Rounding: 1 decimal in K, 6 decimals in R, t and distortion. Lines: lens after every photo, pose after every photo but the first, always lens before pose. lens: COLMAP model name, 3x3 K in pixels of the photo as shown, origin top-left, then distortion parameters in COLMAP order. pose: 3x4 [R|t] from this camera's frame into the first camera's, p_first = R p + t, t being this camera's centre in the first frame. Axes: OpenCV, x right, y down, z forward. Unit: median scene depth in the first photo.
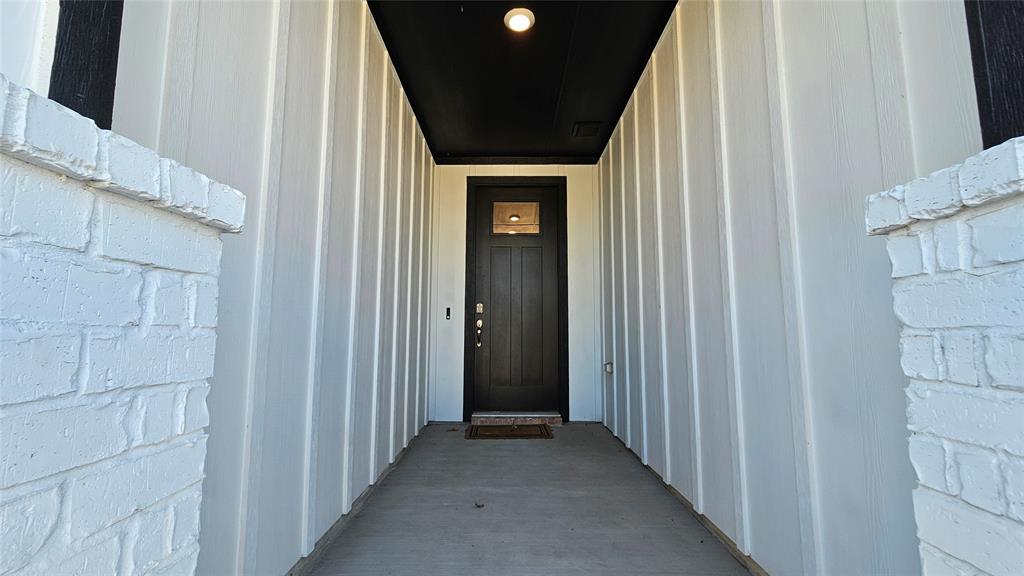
lens RADIAL K [[416.8, 0, 510.5], [0, 416.8, 286.9], [0, 0, 1]] dist [-0.000056, 0.000103]
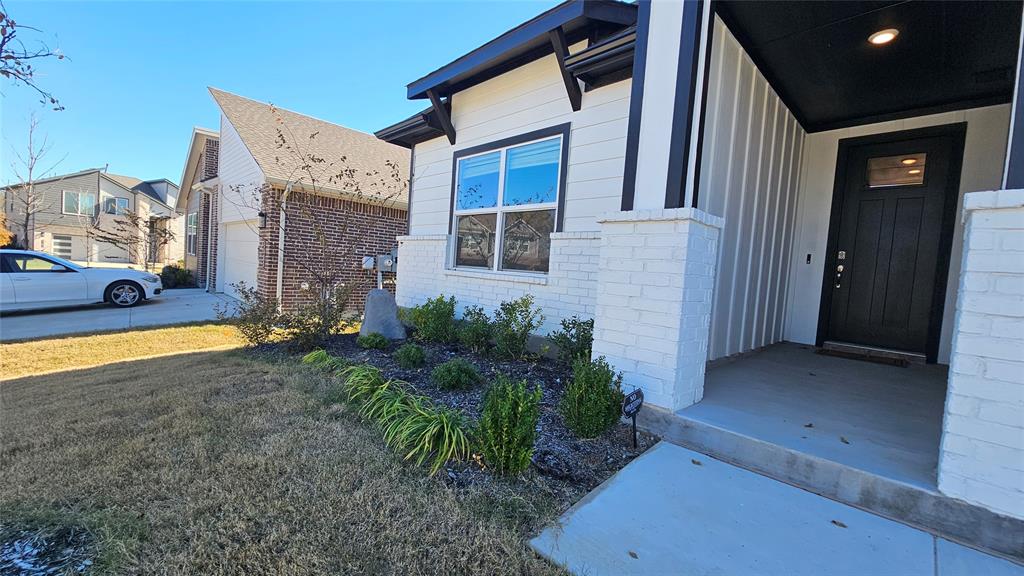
lens RADIAL K [[416.8, 0, 506.9], [0, 416.8, 291.8], [0, 0, 1]] dist [-0.000056, 0.000103]
pose [[0.691425, 0.086979, -0.717193, 0.124719], [0.012494, 0.991138, 0.132247, -0.013739], [0.722340, -0.100400, 0.684211, -0.490805]]
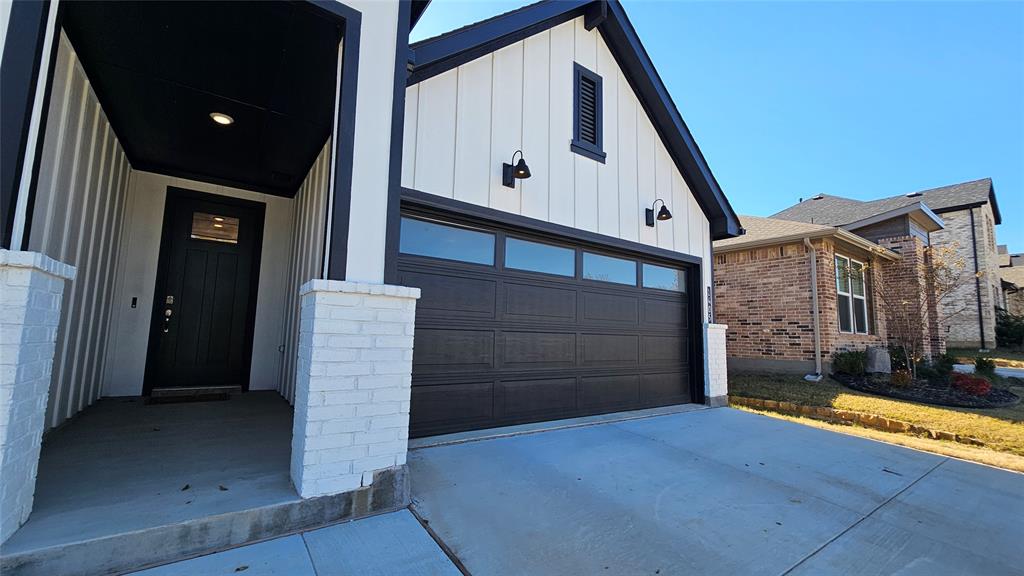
lens RADIAL K [[416.8, 0, 511.5], [0, 416.8, 291.9], [0, 0, 1]] dist [-0.000056, 0.000103]
pose [[0.817253, 0.080681, 0.570603, 0.041036], [-0.090434, 0.995839, -0.011282, -0.045593], [-0.569139, -0.042382, 0.821148, -0.518061]]
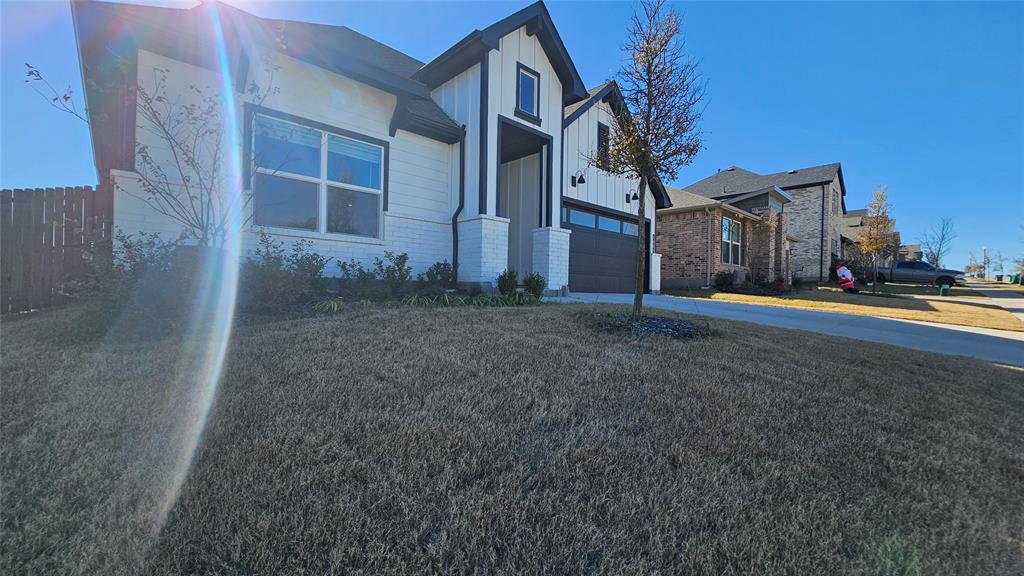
lens RADIAL K [[416.8, 0, 513.7], [0, 416.8, 293.2], [0, 0, 1]] dist [-0.000056, 0.000103]
pose [[0.727267, 0.008557, 0.686301, -1.216375], [-0.094993, 0.991554, 0.088300, 0.097530], [-0.679749, -0.129412, 0.721937, -1.172728]]
